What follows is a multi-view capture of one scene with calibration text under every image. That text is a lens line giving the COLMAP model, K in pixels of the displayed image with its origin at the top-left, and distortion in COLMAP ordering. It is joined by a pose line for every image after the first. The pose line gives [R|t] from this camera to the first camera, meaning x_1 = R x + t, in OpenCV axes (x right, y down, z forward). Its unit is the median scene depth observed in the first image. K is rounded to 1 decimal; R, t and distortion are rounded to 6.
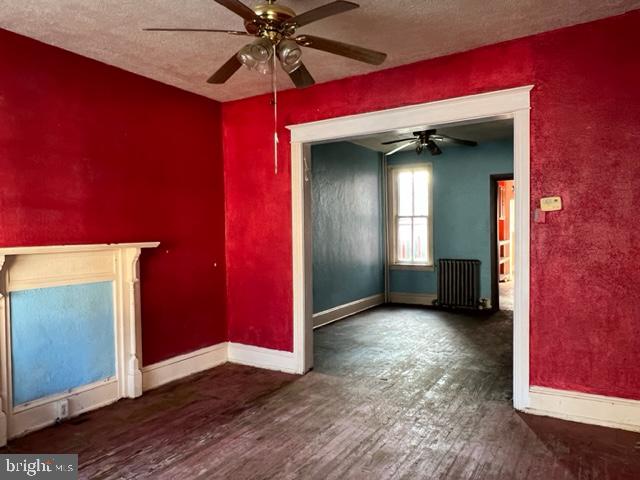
lens RADIAL K [[463.8, 0, 314.6], [0, 463.8, 243.8], [0, 0, 1]] dist [-0.007376, 0.004172]
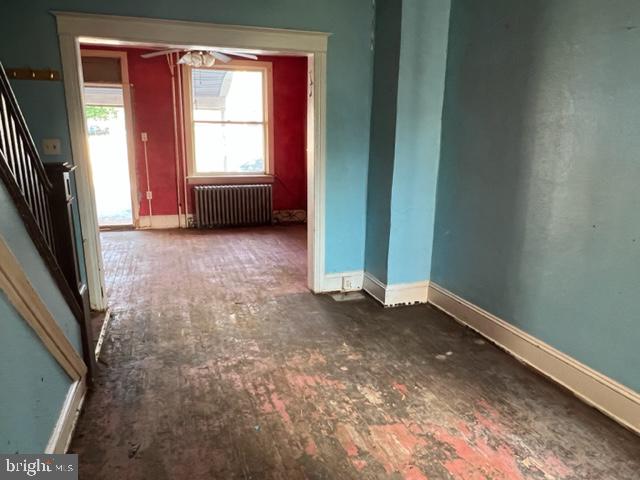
lens RADIAL K [[463.8, 0, 314.6], [0, 463.8, 243.8], [0, 0, 1]] dist [-0.007376, 0.004172]
pose [[-0.651345, 0.187887, -0.735152, 0.675740], [-0.020633, 0.964114, 0.264685, -0.089128], [0.758501, 0.187569, -0.624094, 1.540906]]
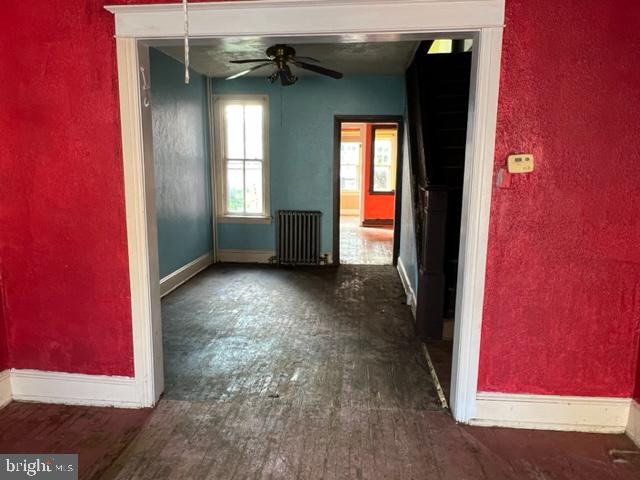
lens RADIAL K [[463.8, 0, 314.6], [0, 463.8, 243.8], [0, 0, 1]] dist [-0.007376, 0.004172]
pose [[0.897908, -0.051856, 0.437117, -0.087915], [-0.008166, 0.990903, 0.134326, -0.037928], [-0.440106, -0.124182, 0.889317, 0.316298]]
